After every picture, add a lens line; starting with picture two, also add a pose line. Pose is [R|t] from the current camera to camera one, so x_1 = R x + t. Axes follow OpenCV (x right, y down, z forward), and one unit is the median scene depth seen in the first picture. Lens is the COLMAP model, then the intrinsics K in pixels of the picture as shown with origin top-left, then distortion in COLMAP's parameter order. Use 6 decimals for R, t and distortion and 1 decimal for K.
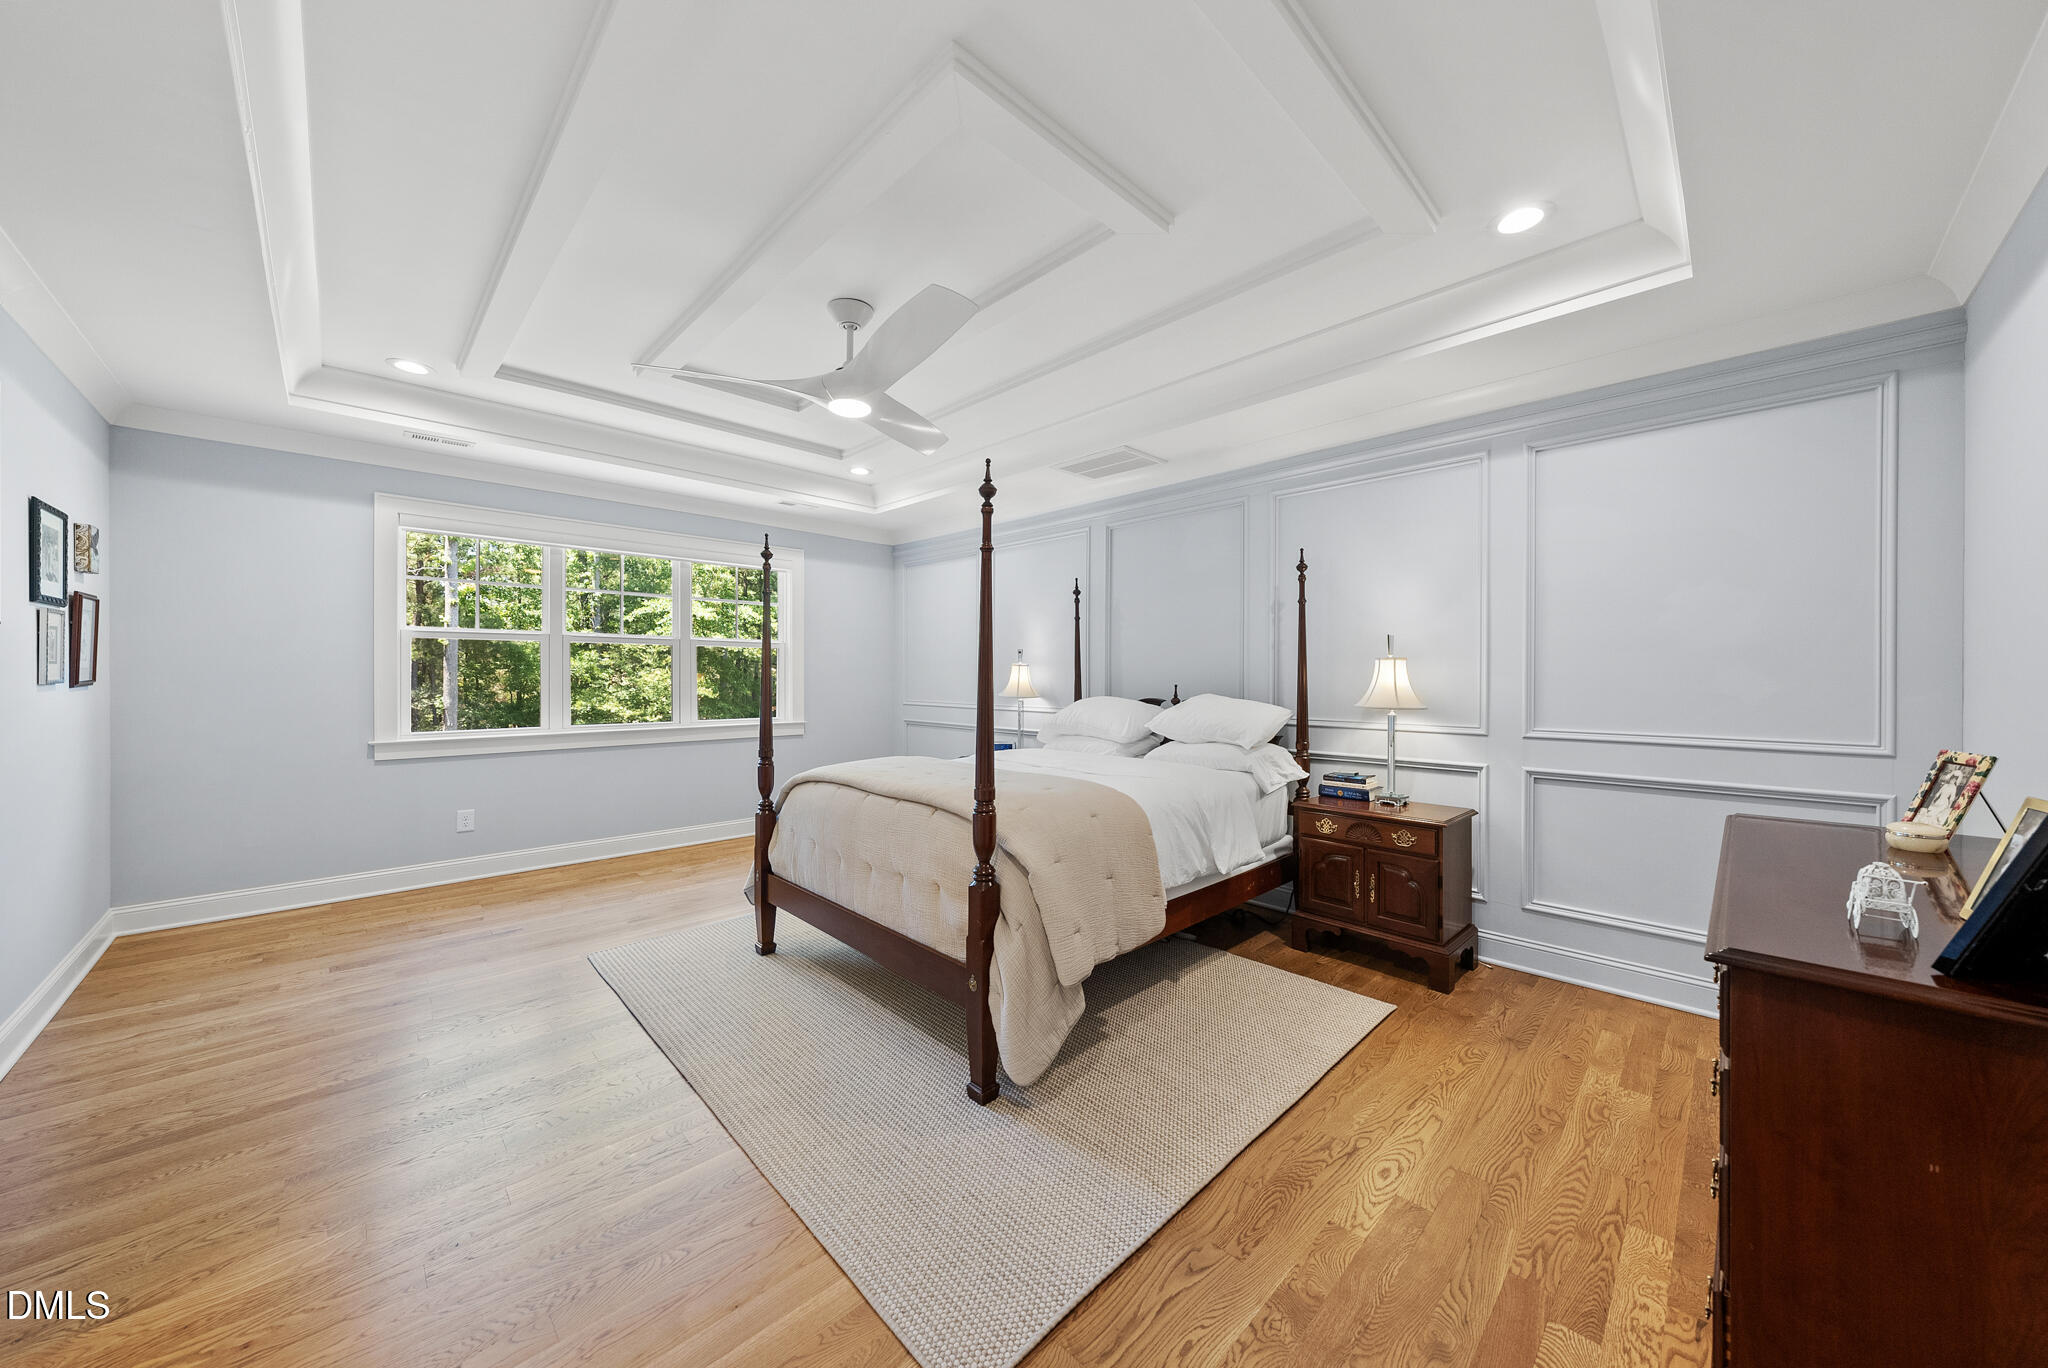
lens RADIAL K [[706.7, 0, 1023.9], [0, 706.7, 679.8], [0, 0, 1]] dist [-0.002541, 0.000533]
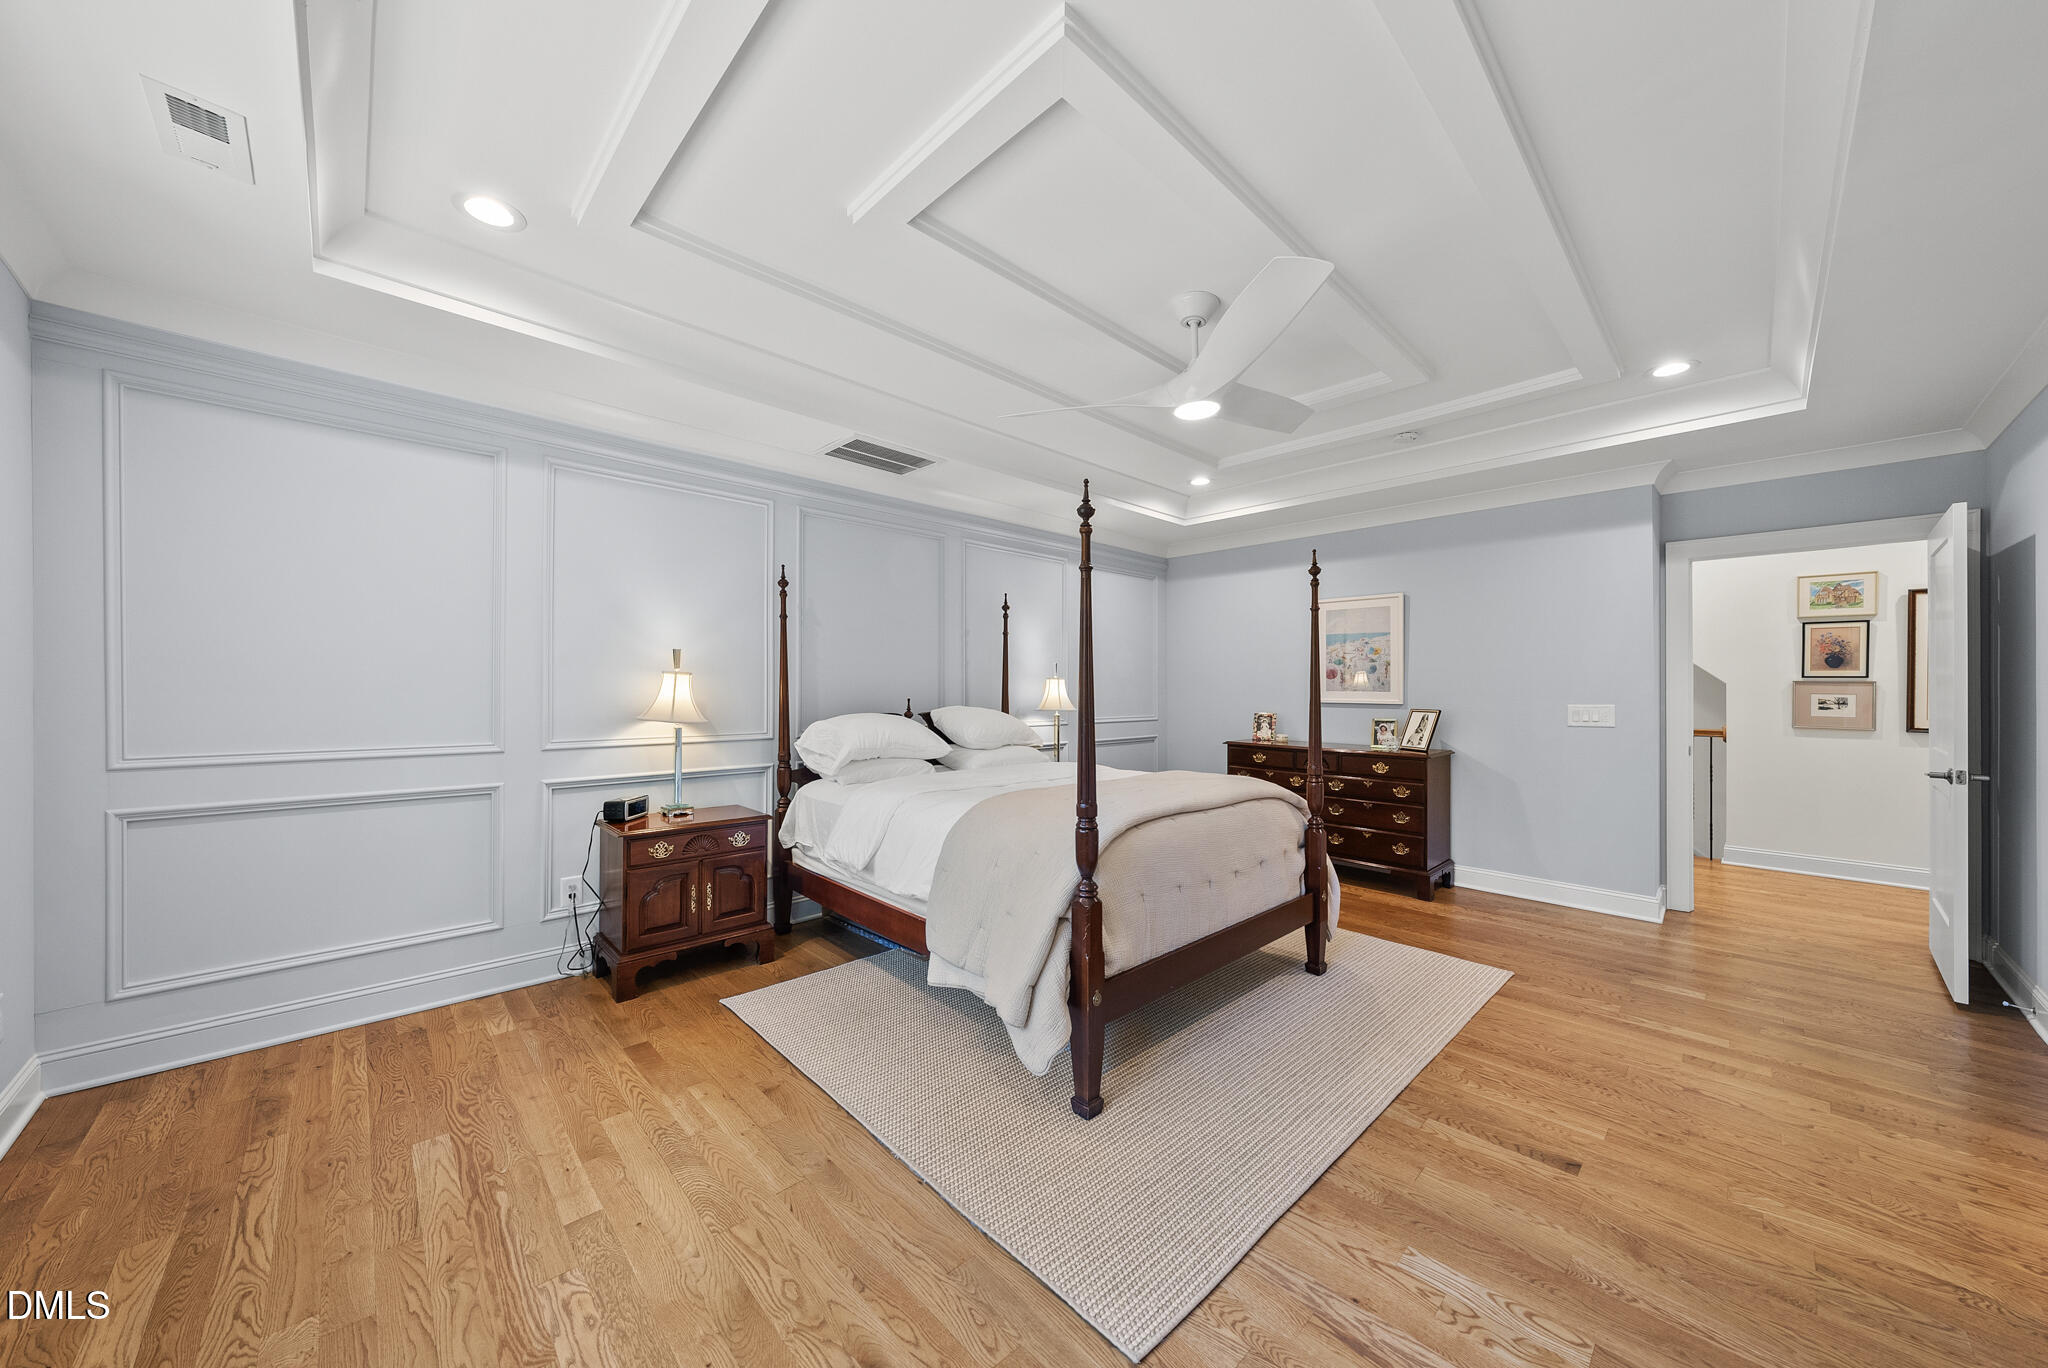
lens RADIAL K [[706.7, 0, 1023.5], [0, 706.7, 687.6], [0, 0, 1]] dist [-0.002541, 0.000533]
pose [[0.011621, 0.002678, 0.999929, -0.706374], [0.004407, 0.999987, -0.002730, -0.004630], [-0.999923, 0.004438, 0.011609, 0.724814]]
